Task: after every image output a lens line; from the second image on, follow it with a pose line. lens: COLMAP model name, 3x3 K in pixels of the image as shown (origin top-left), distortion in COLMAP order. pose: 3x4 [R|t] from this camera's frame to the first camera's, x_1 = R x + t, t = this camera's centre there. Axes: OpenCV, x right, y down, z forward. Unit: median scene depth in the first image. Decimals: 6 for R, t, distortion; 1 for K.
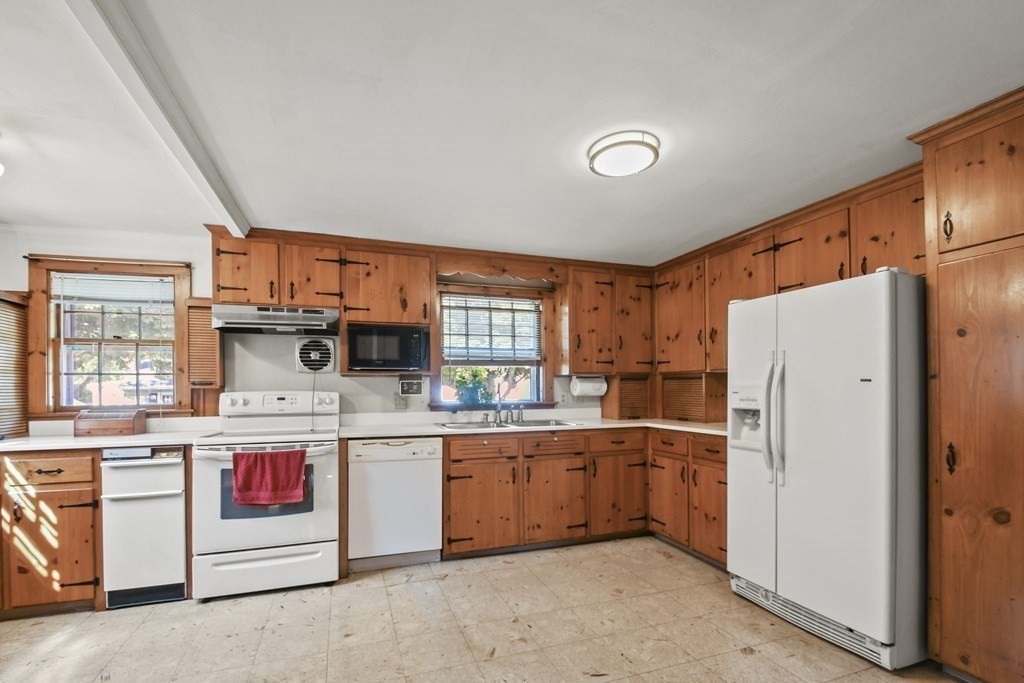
lens RADIAL K [[453.9, 0, 505.1], [0, 453.9, 386.0], [0, 0, 1]] dist [-0.006414, -0.003483]
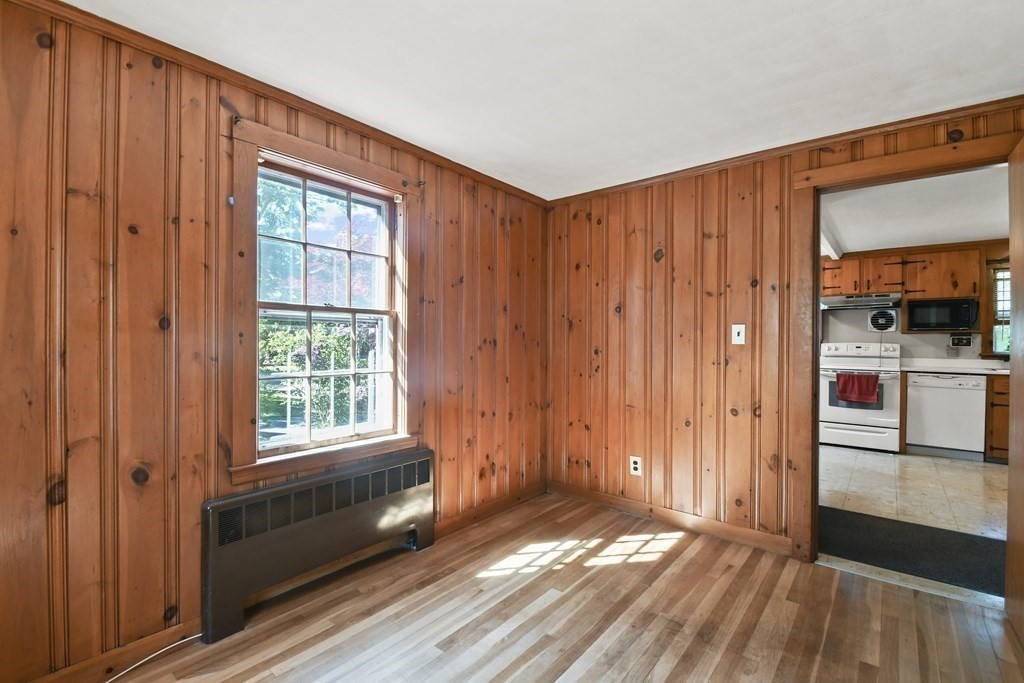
lens RADIAL K [[453.9, 0, 517.3], [0, 453.9, 343.9], [0, 0, 1]] dist [-0.006414, -0.003483]
pose [[0.511249, 0.014463, -0.859311, 0.326987], [-0.004421, 0.999889, 0.014199, -0.003368], [0.859422, -0.003461, 0.511256, -1.027484]]
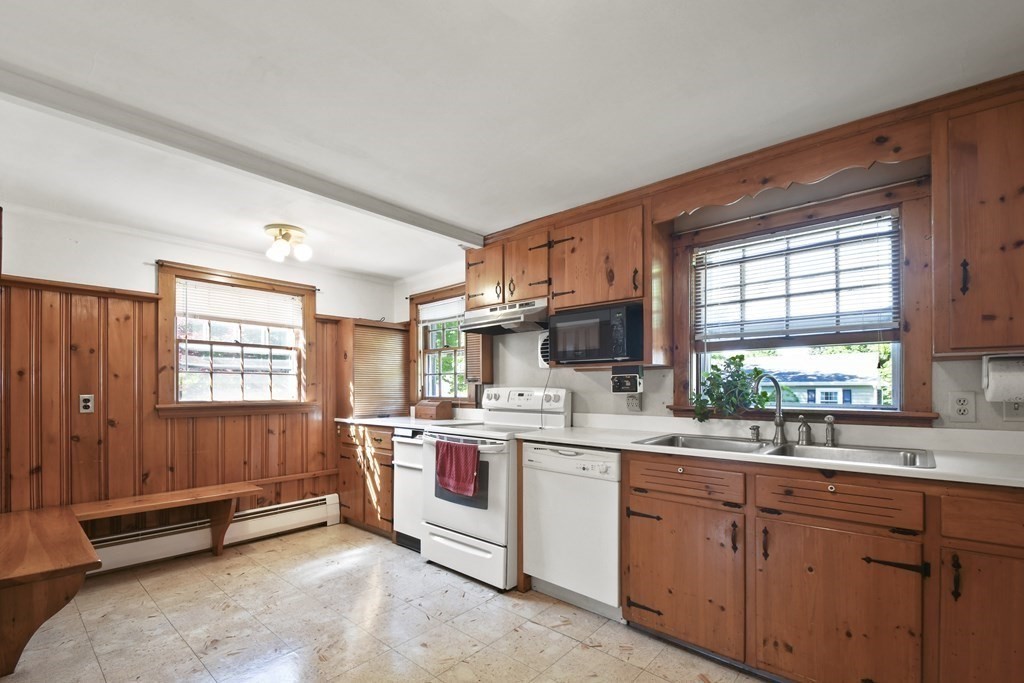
lens RADIAL K [[453.9, 0, 492.7], [0, 453.9, 385.2], [0, 0, 1]] dist [-0.006414, -0.003483]
pose [[0.474117, 0.000974, -0.880461, 0.393941], [0.003227, 0.999991, 0.002844, 0.003961], [0.880456, -0.004190, 0.474109, 0.482996]]
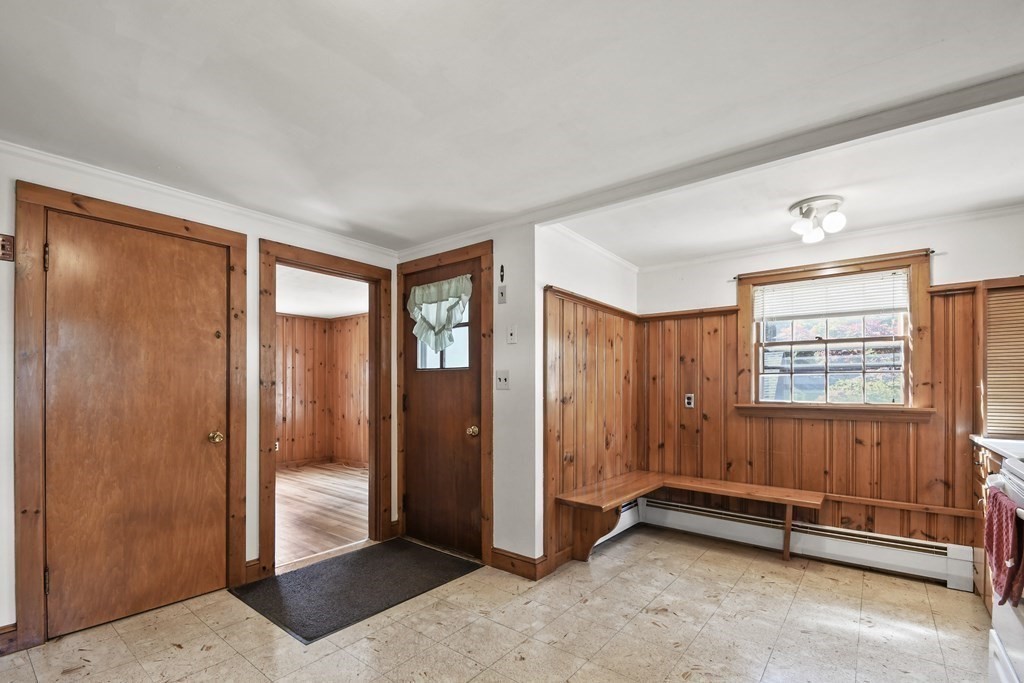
lens RADIAL K [[453.9, 0, 516.1], [0, 453.9, 388.4], [0, 0, 1]] dist [-0.006414, -0.003483]
pose [[-0.838649, 0.004553, -0.544652, 0.235748], [0.006607, 0.999977, -0.001815, 0.007788], [0.544631, -0.005121, -0.838660, 0.955461]]
